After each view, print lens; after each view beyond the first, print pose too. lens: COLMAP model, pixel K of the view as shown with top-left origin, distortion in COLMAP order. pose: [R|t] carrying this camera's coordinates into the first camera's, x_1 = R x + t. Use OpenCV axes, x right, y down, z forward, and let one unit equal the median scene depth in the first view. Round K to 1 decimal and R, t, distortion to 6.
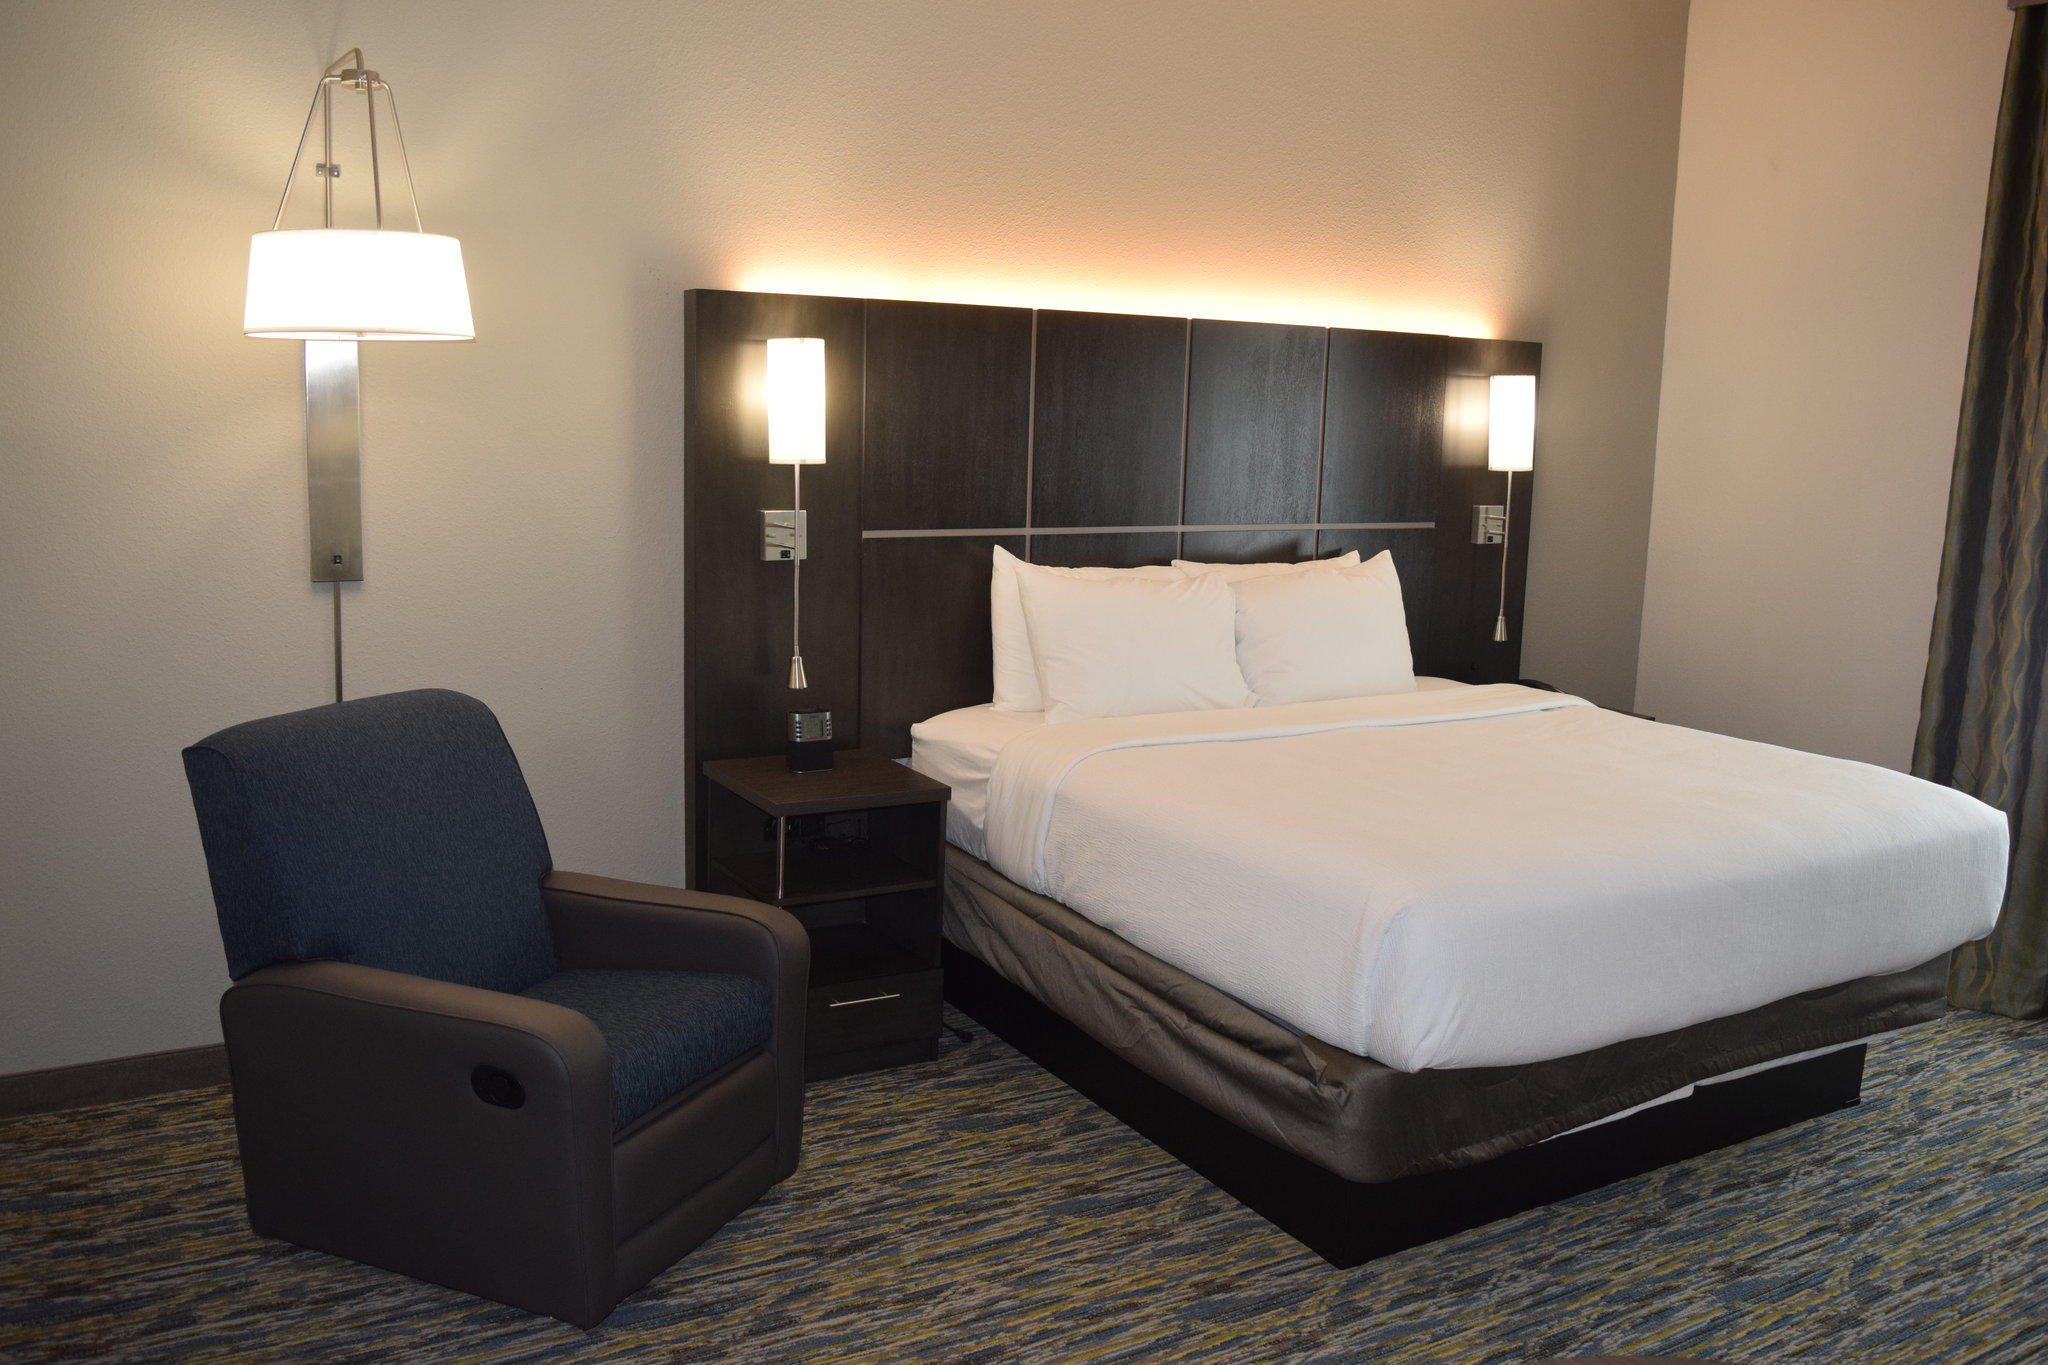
lens RADIAL K [[1663.4, 0, 1024.0], [0, 1663.4, 682.5], [0, 0, 1]] dist [0.032932, -0.138210]
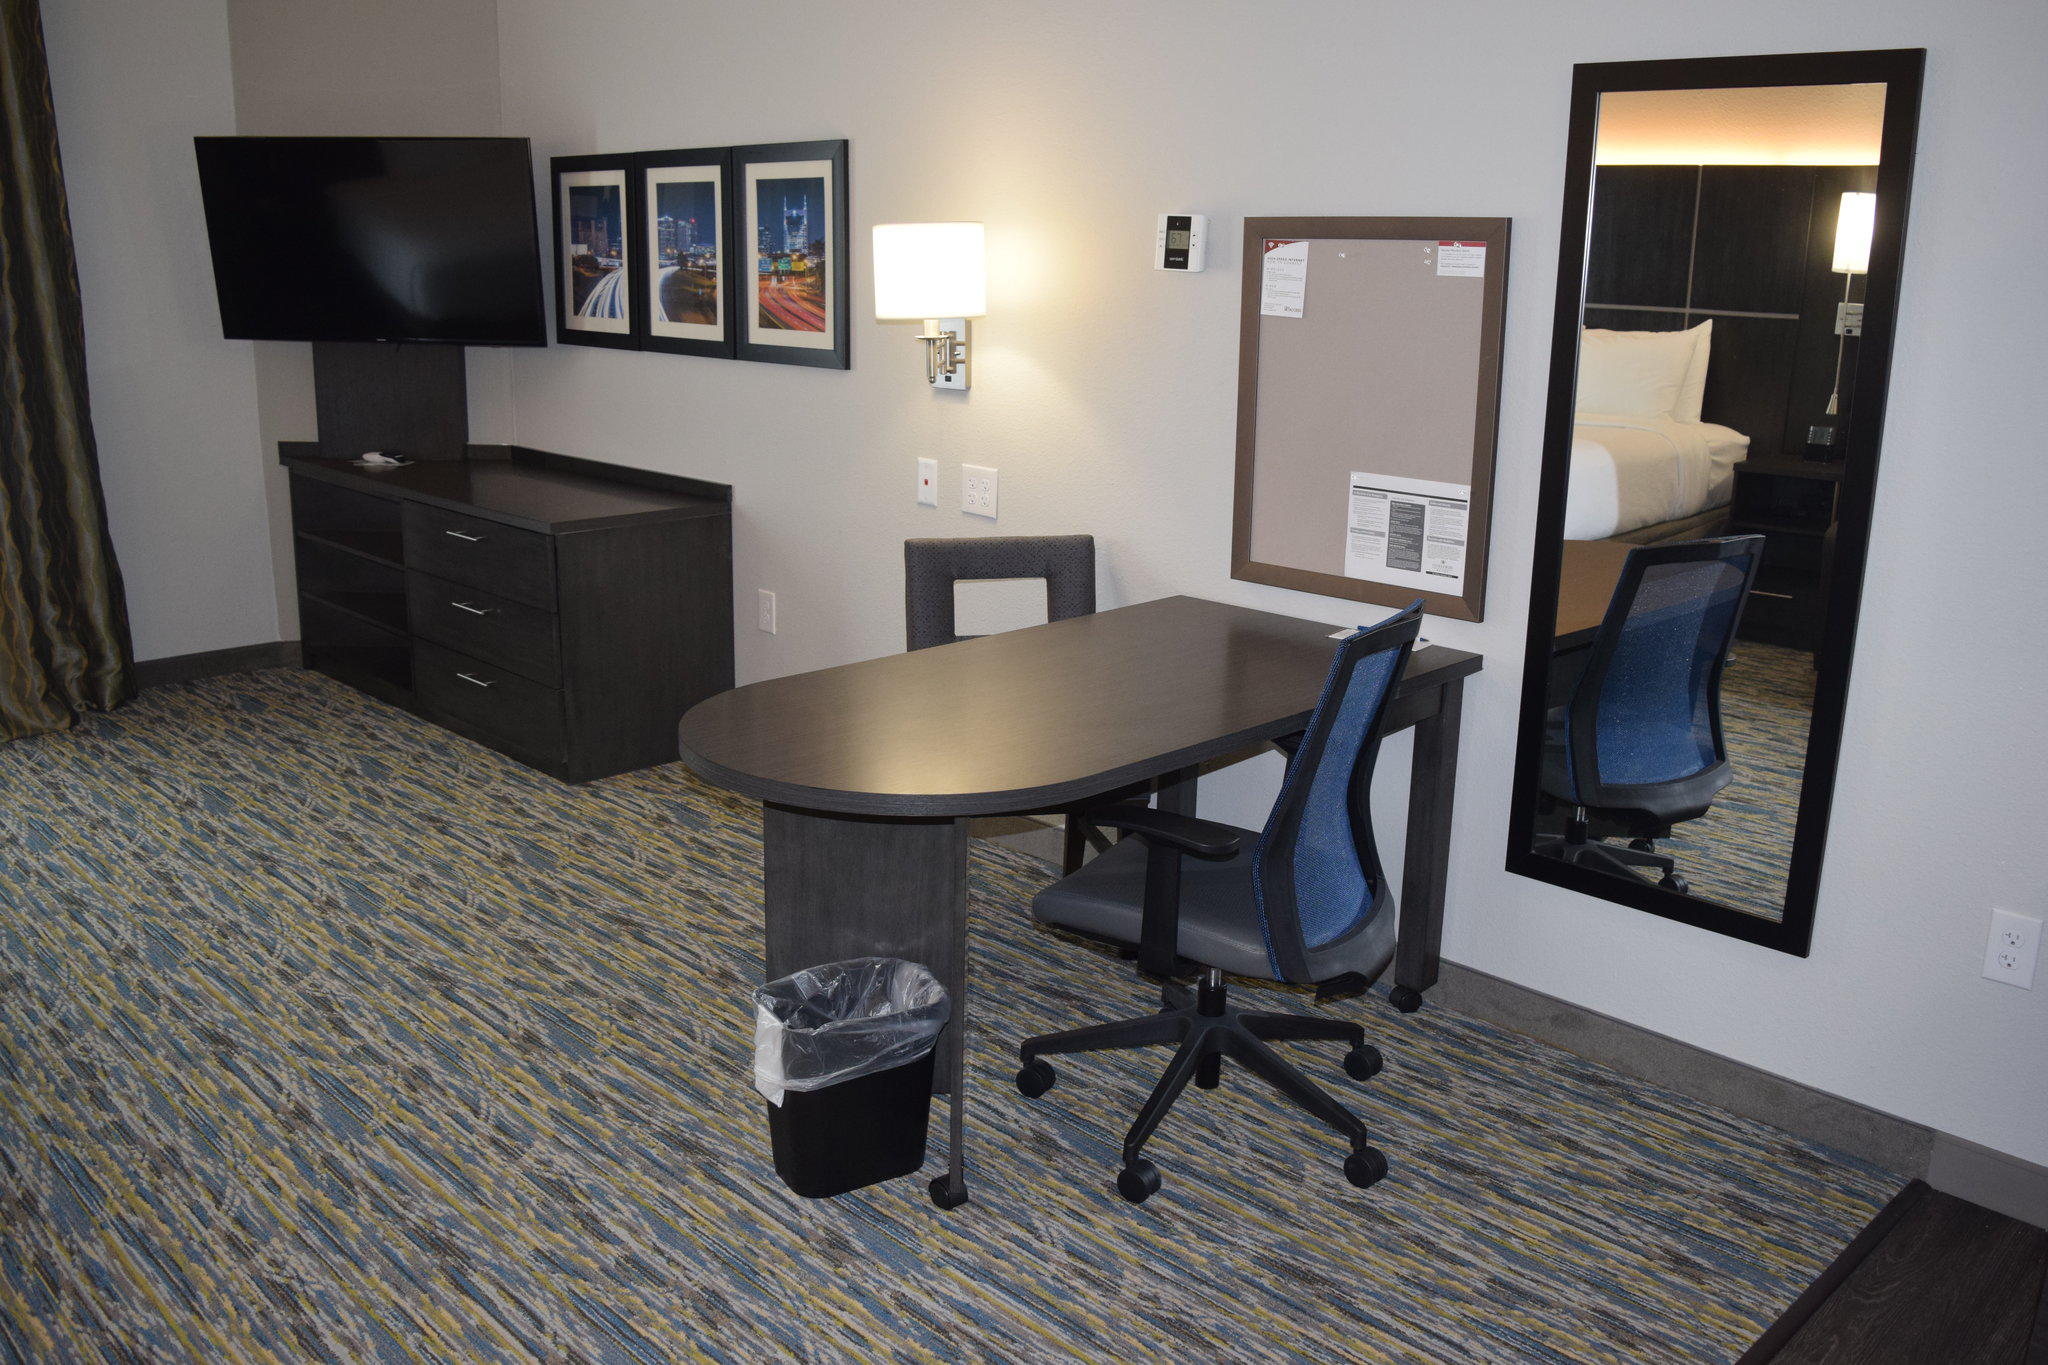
lens RADIAL K [[1702.5, 0, 1024.0], [0, 1702.5, 682.5], [0, 0, 1]] dist [-0.077922, -0.001749]
pose [[-0.231704, -0.299247, 0.925616, -0.412748], [0.113599, 0.936676, 0.331259, -0.128125], [-0.966131, 0.181903, -0.183038, 0.642343]]
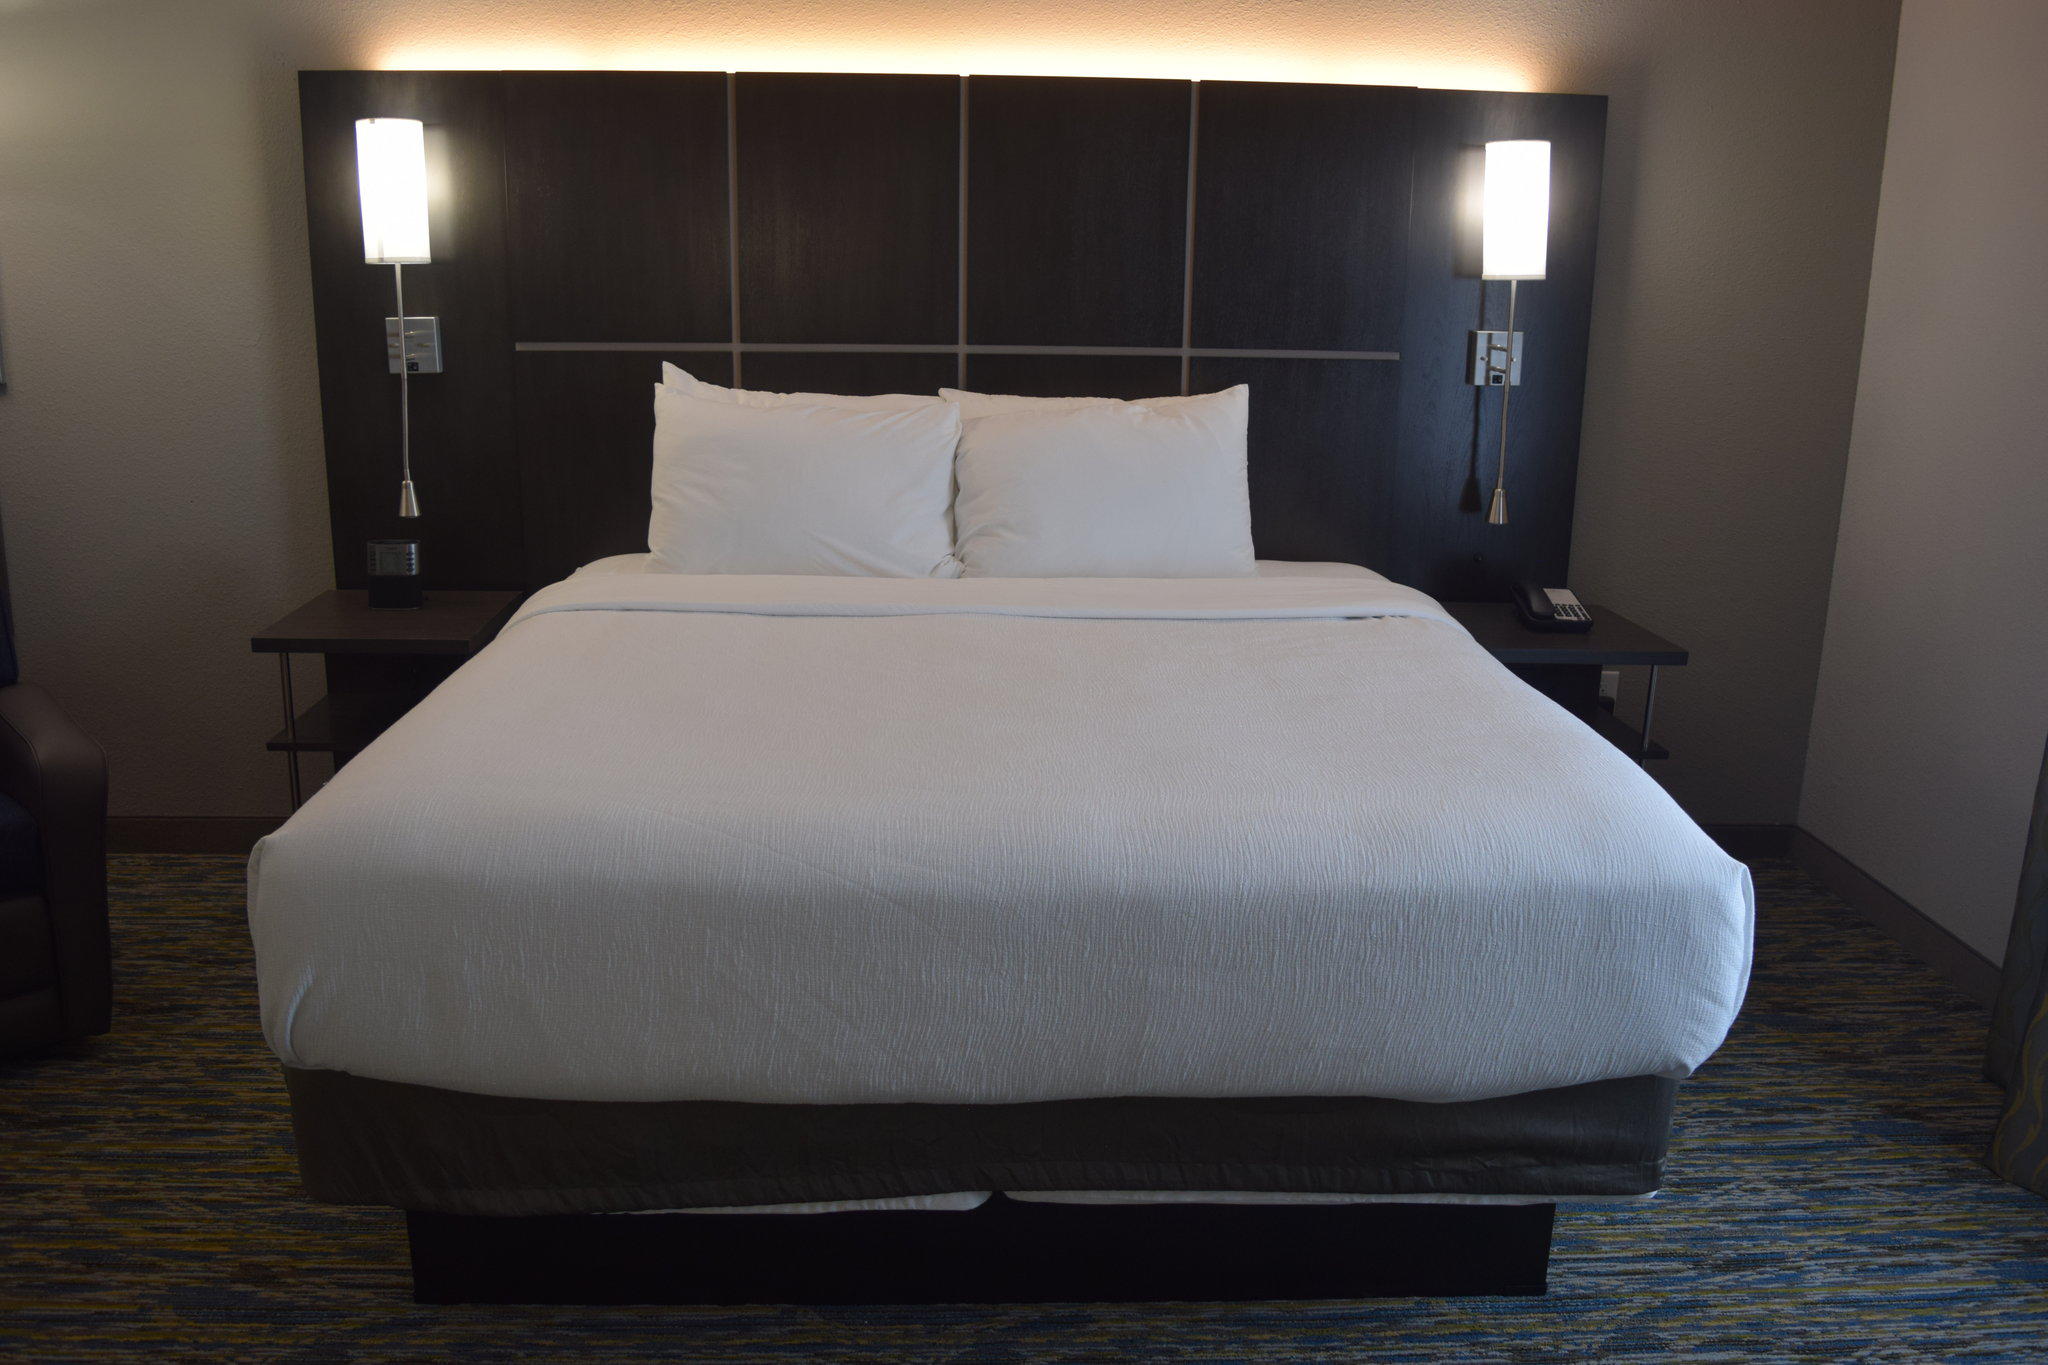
lens RADIAL K [[1702.5, 0, 1024.0], [0, 1702.5, 682.5], [0, 0, 1]] dist [-0.077922, -0.001749]
pose [[0.876801, 0.116810, -0.466450, 0.445192], [-0.068582, 0.990507, 0.119130, -0.029993], [0.475937, -0.072464, 0.876489, 0.267957]]
